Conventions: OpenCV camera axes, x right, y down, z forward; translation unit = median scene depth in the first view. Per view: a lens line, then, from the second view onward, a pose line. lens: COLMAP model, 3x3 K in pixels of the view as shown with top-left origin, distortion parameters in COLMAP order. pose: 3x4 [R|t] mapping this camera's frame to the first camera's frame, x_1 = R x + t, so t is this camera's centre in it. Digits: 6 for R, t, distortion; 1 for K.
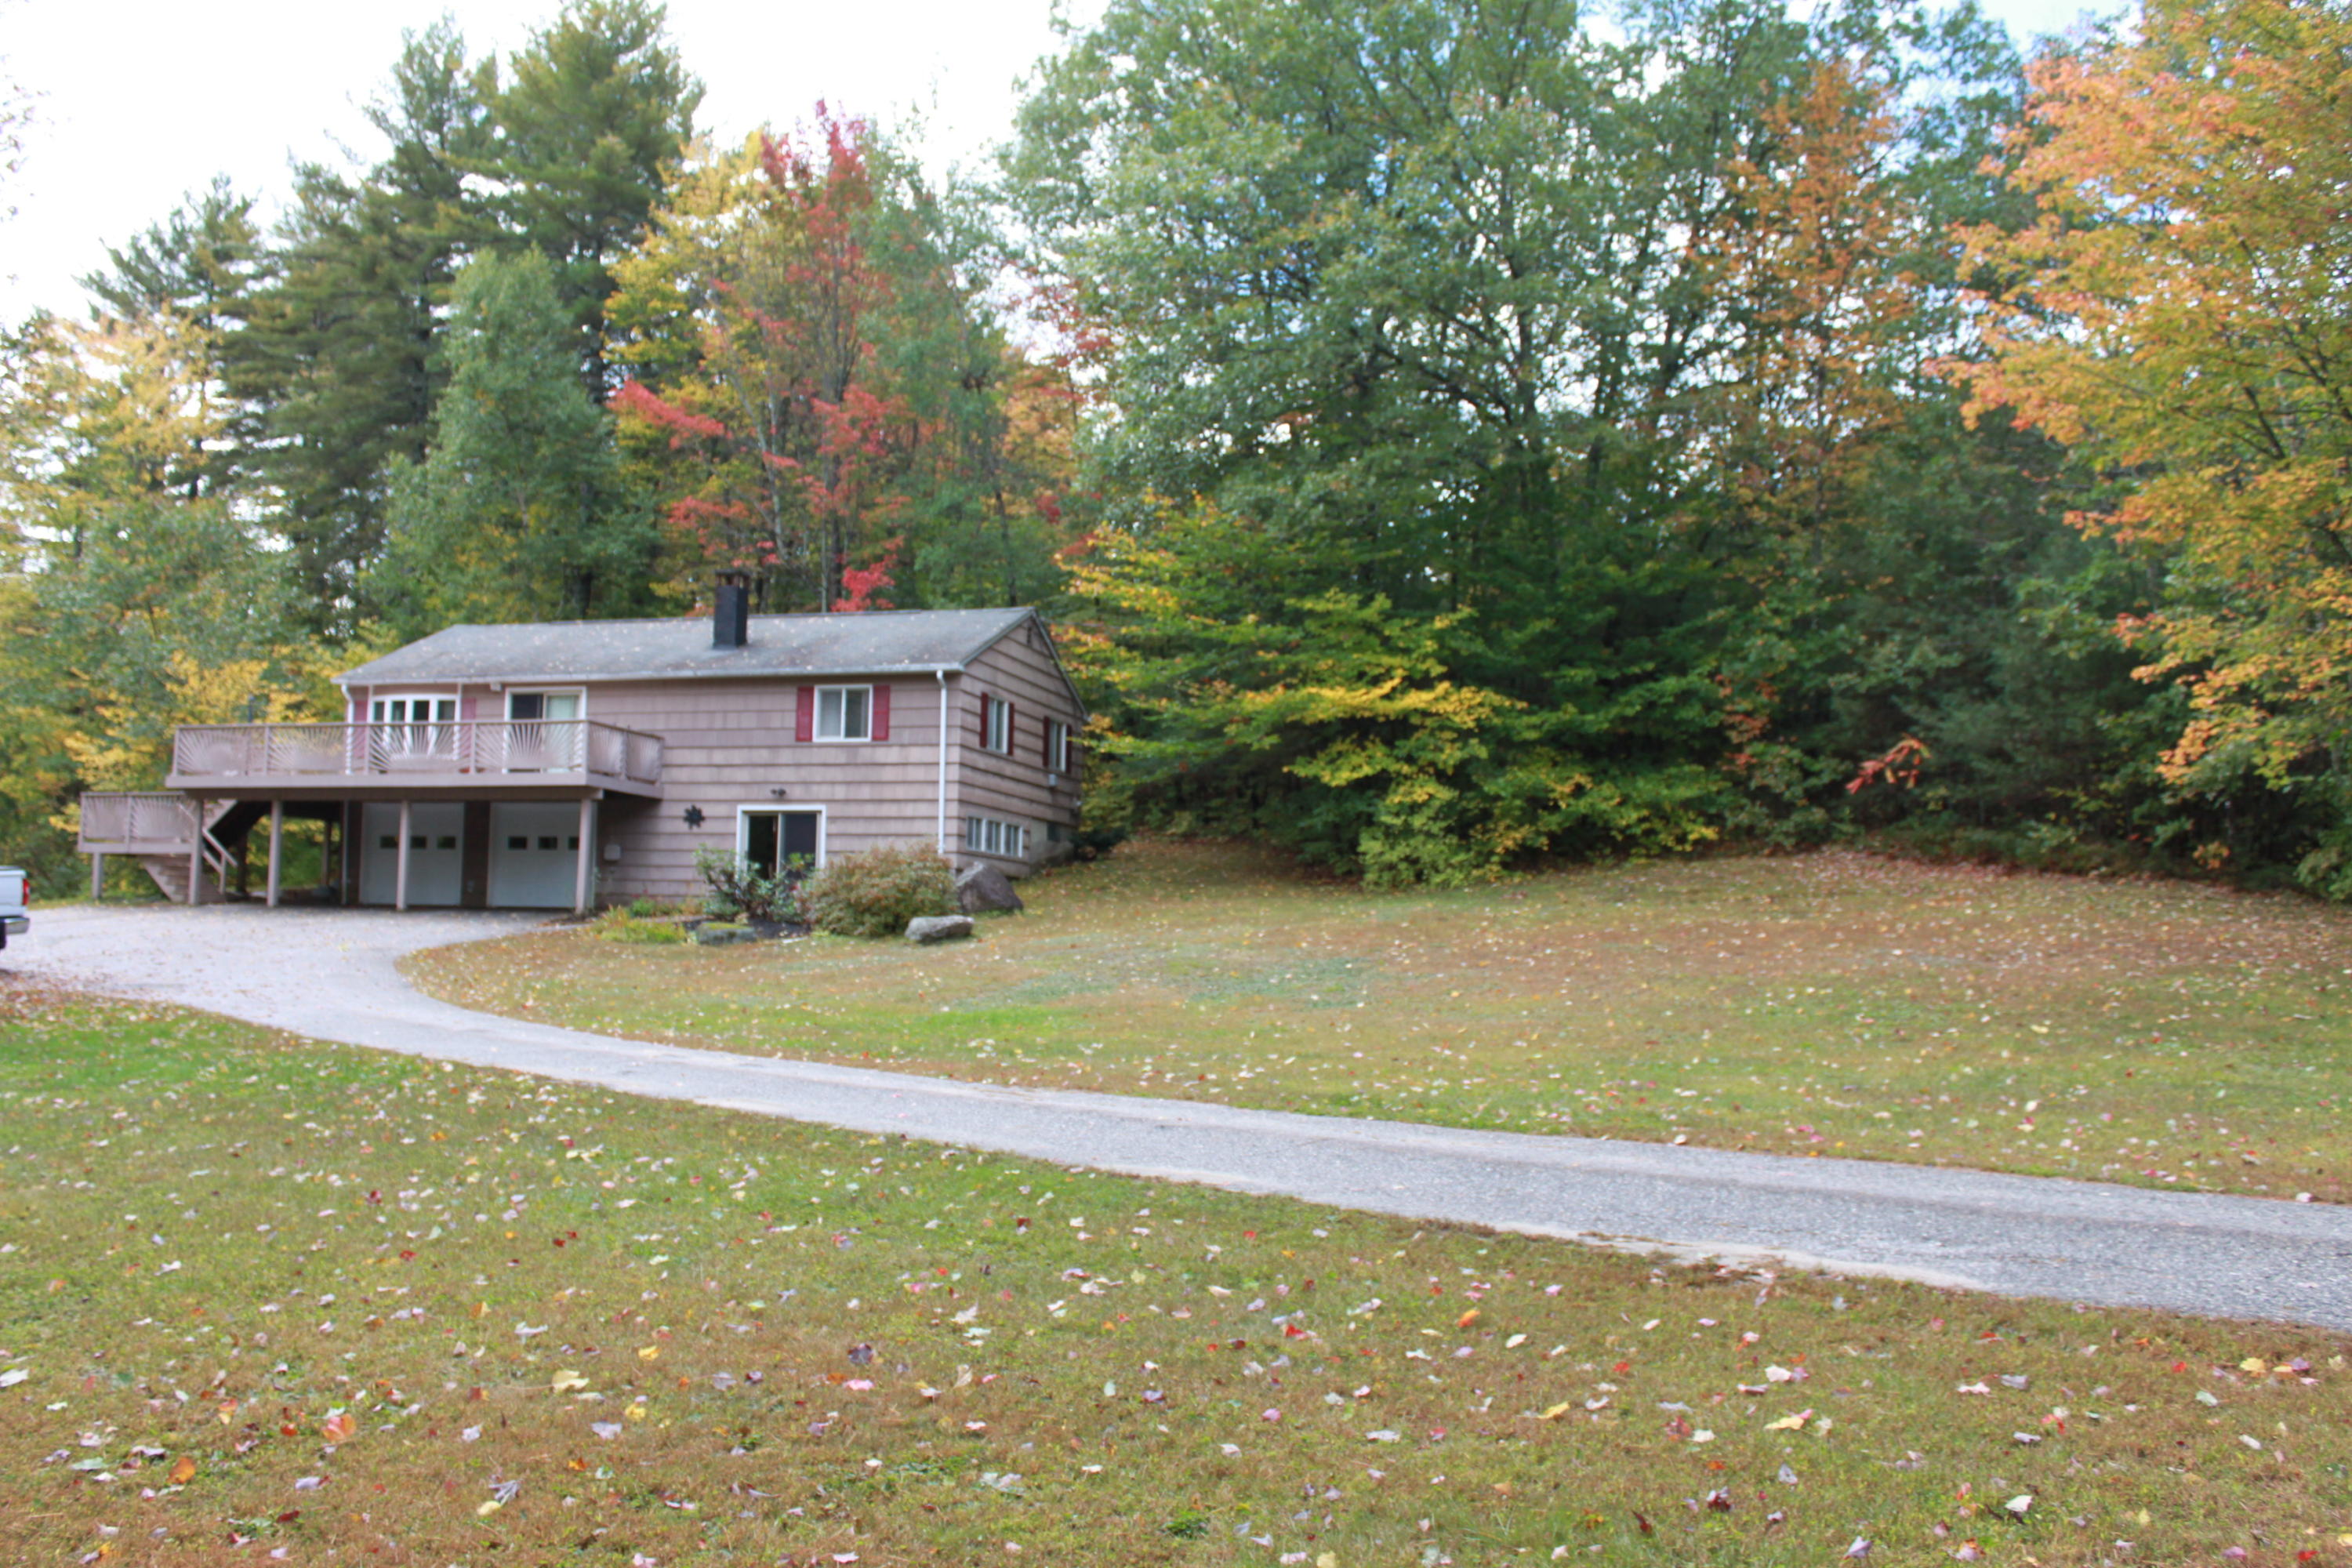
lens RADIAL K [[2116.8, 0, 1176.0], [0, 2116.8, 784.0], [0, 0, 1]] dist [-0.173151, 0.156858]
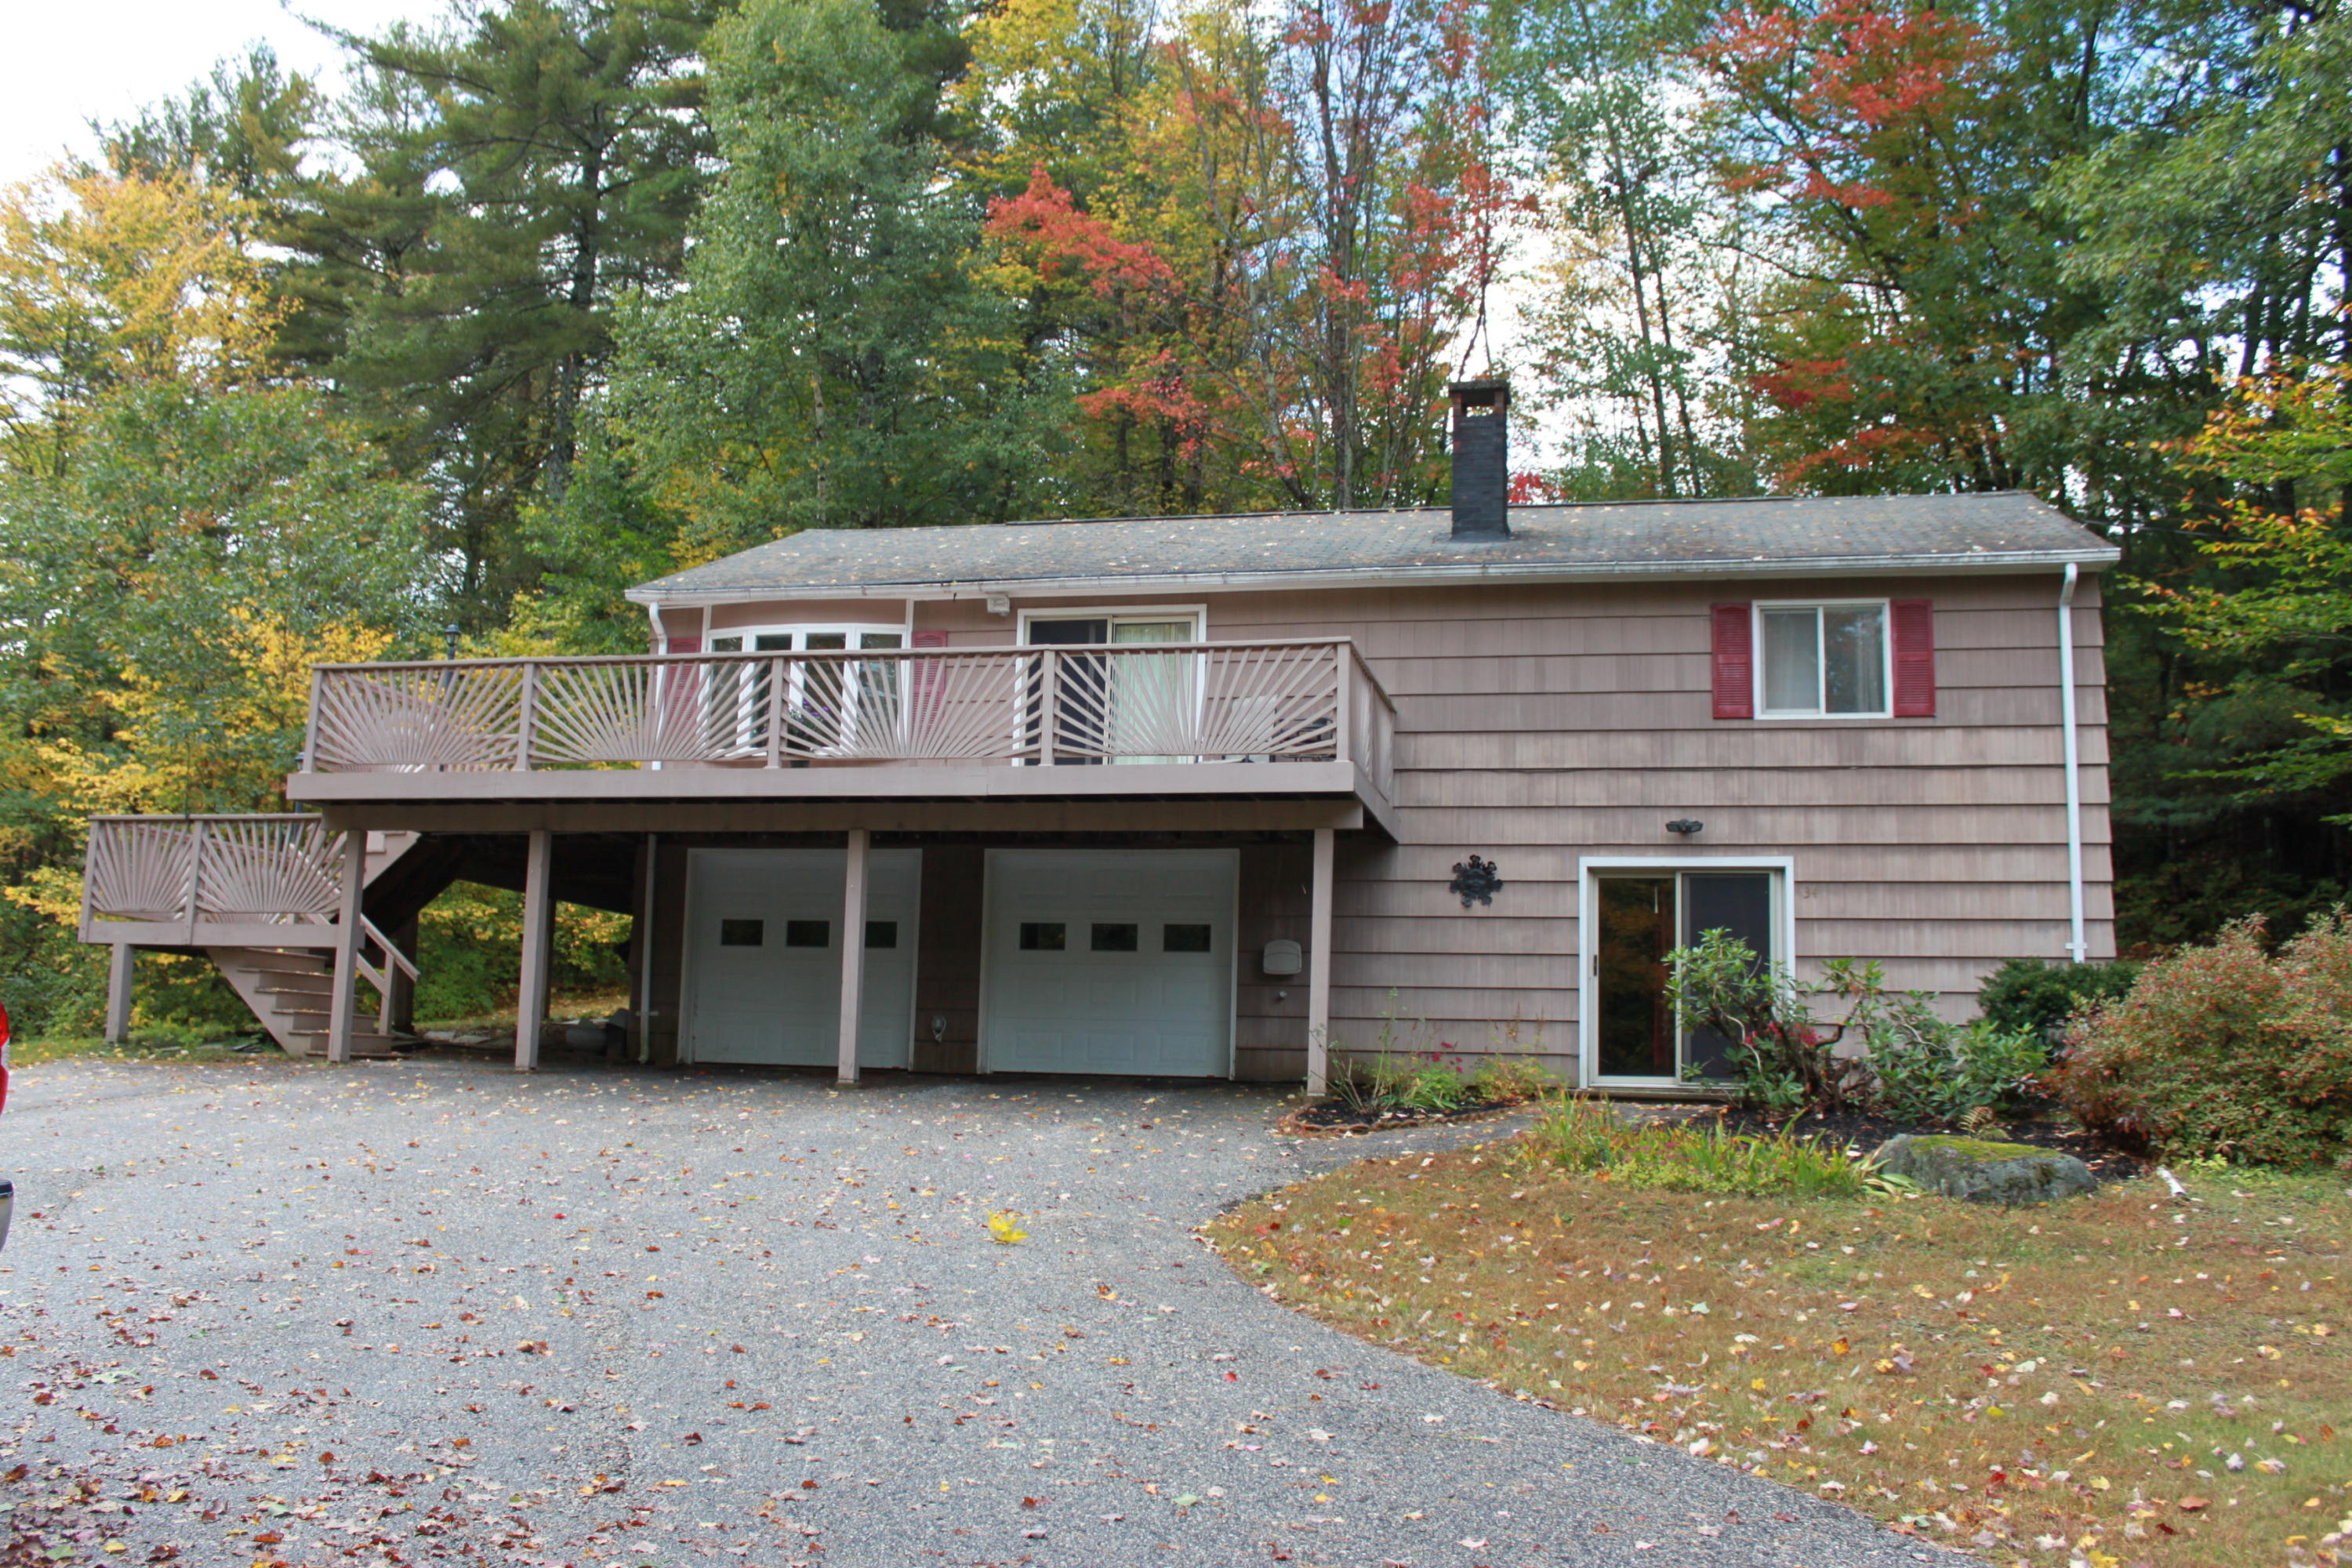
lens RADIAL K [[2116.8, 0, 1176.0], [0, 2116.8, 784.0], [0, 0, 1]] dist [-0.173151, 0.156858]
pose [[0.999543, 0.014310, 0.026636, -0.307586], [-0.012648, 0.998024, -0.061549, 0.023615], [-0.027464, 0.061184, 0.997749, 0.537544]]
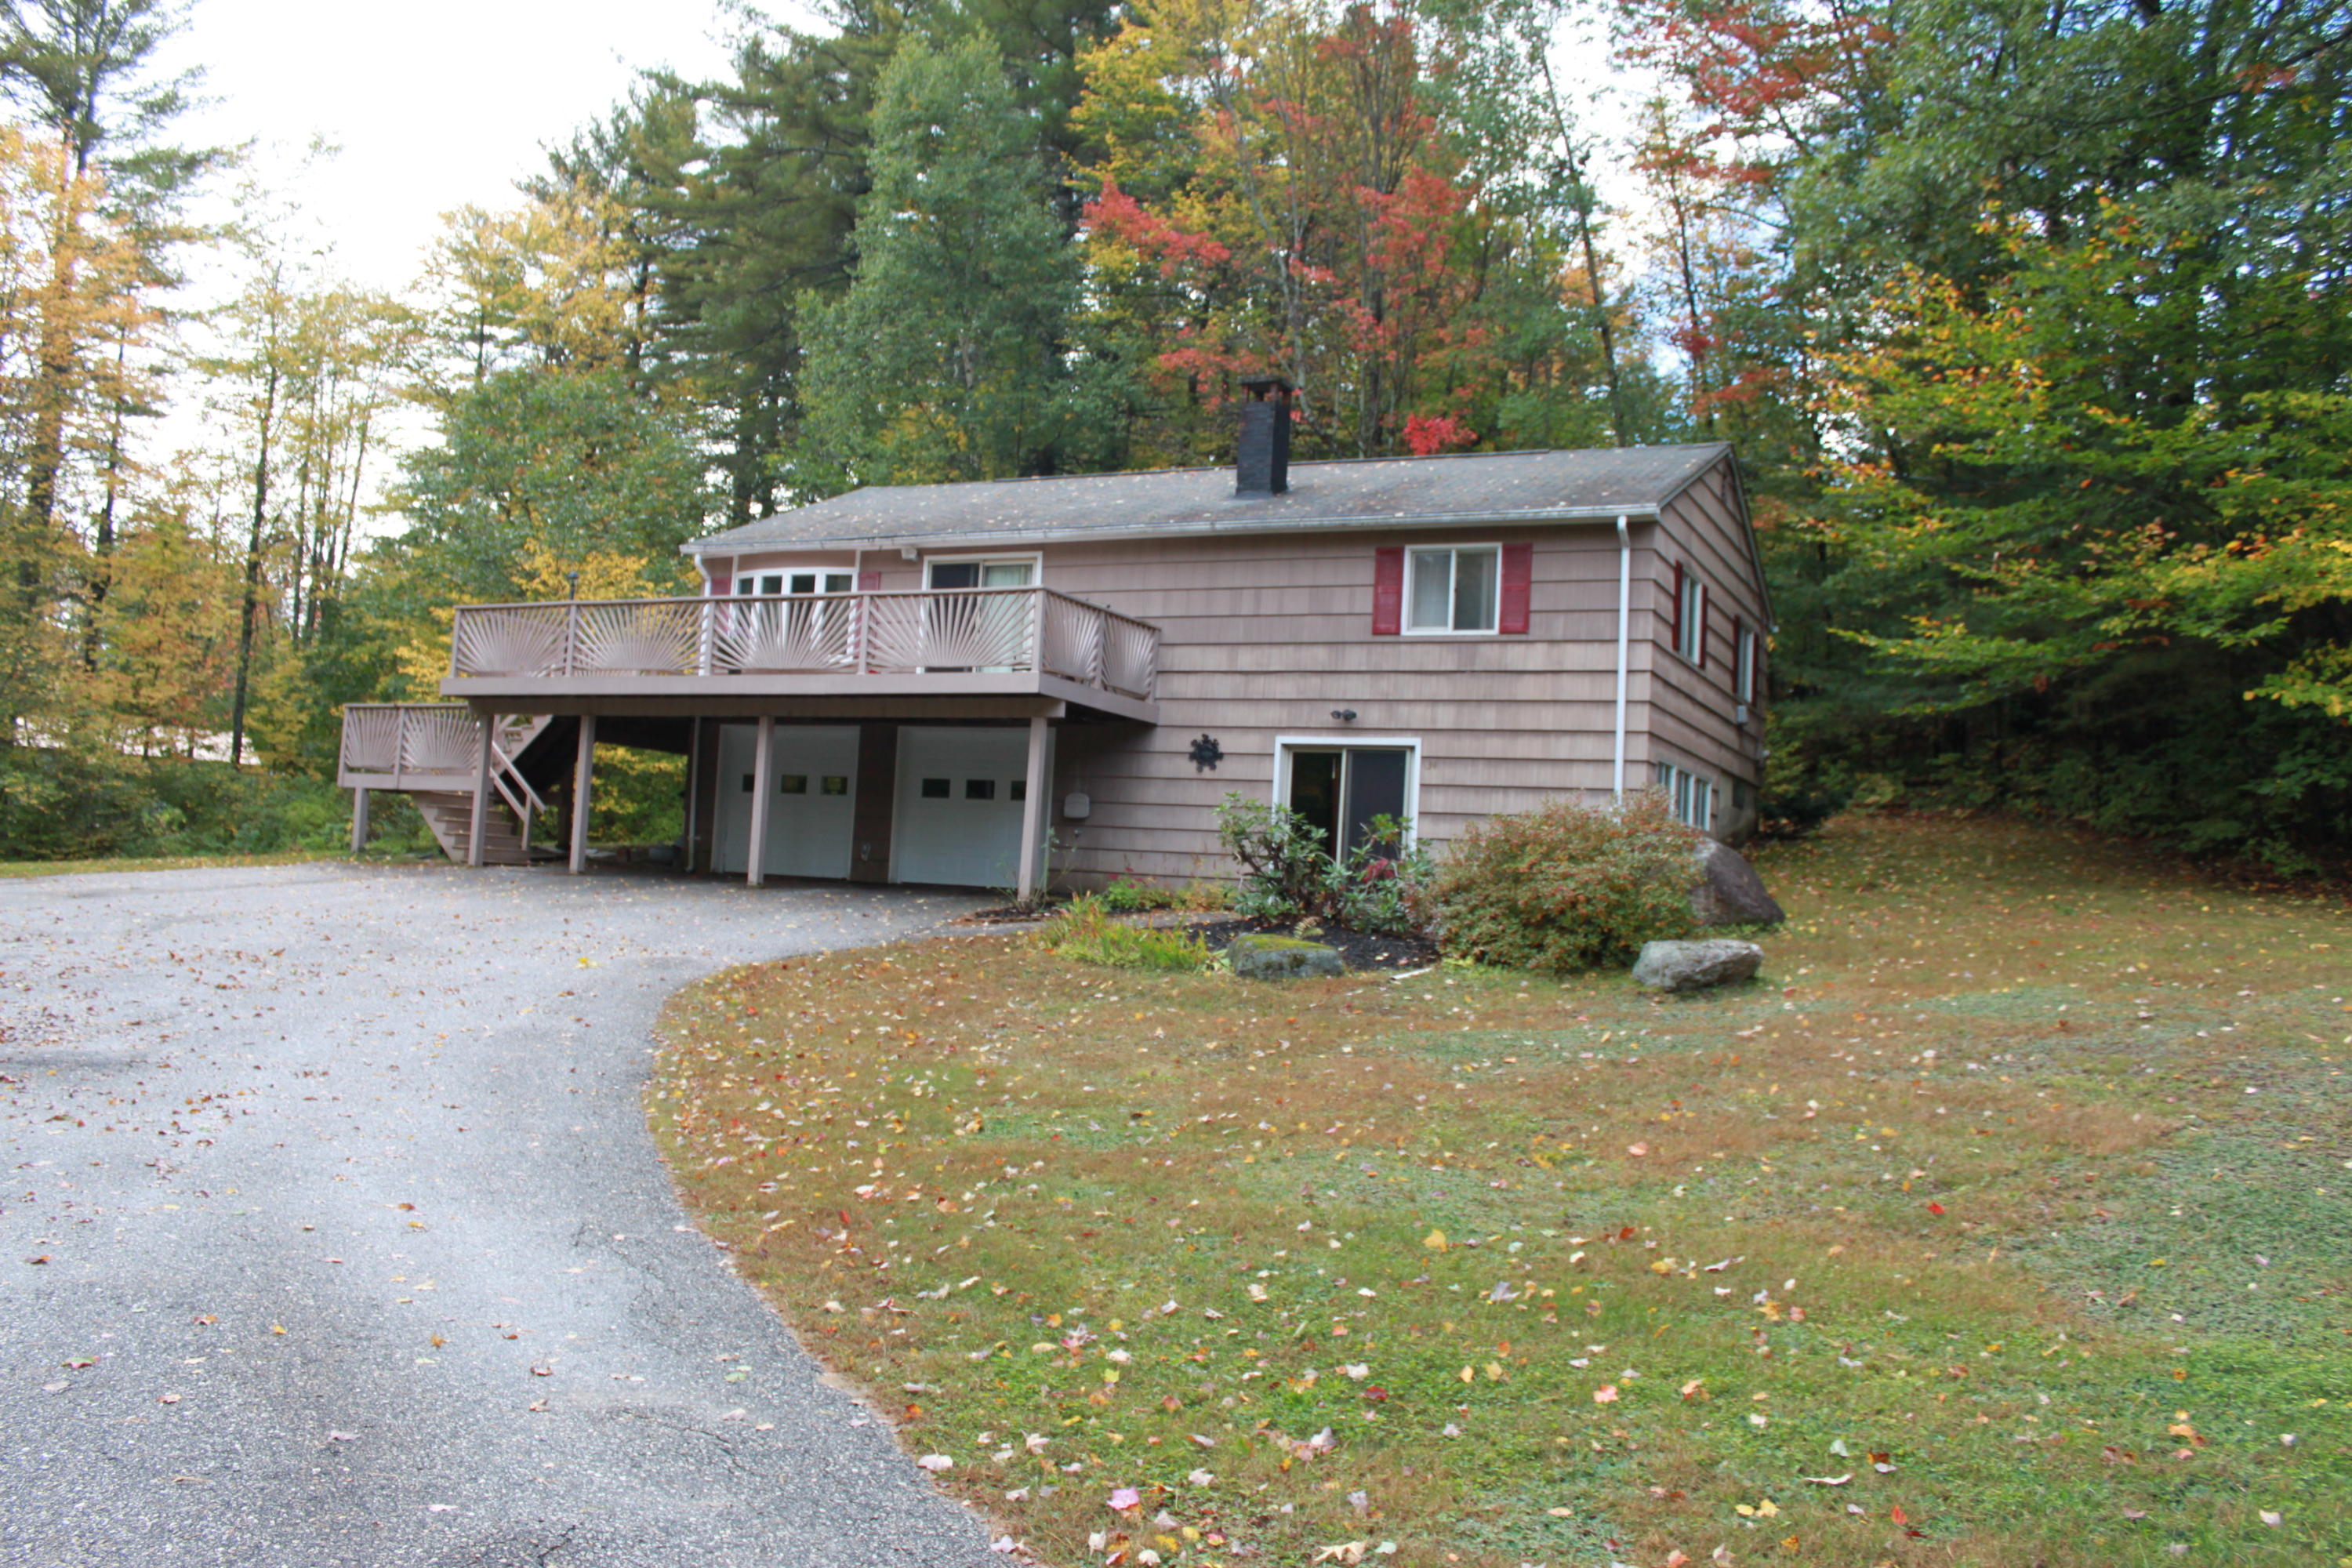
lens RADIAL K [[1937.4, 0, 1176.0], [0, 1937.4, 784.0], [0, 0, 1]] dist [-0.171195, -0.001694]
pose [[0.978451, 0.025833, -0.204857, -0.118105], [-0.023527, 0.999630, 0.013685, 0.017162], [0.205134, -0.008570, 0.978696, 0.424465]]
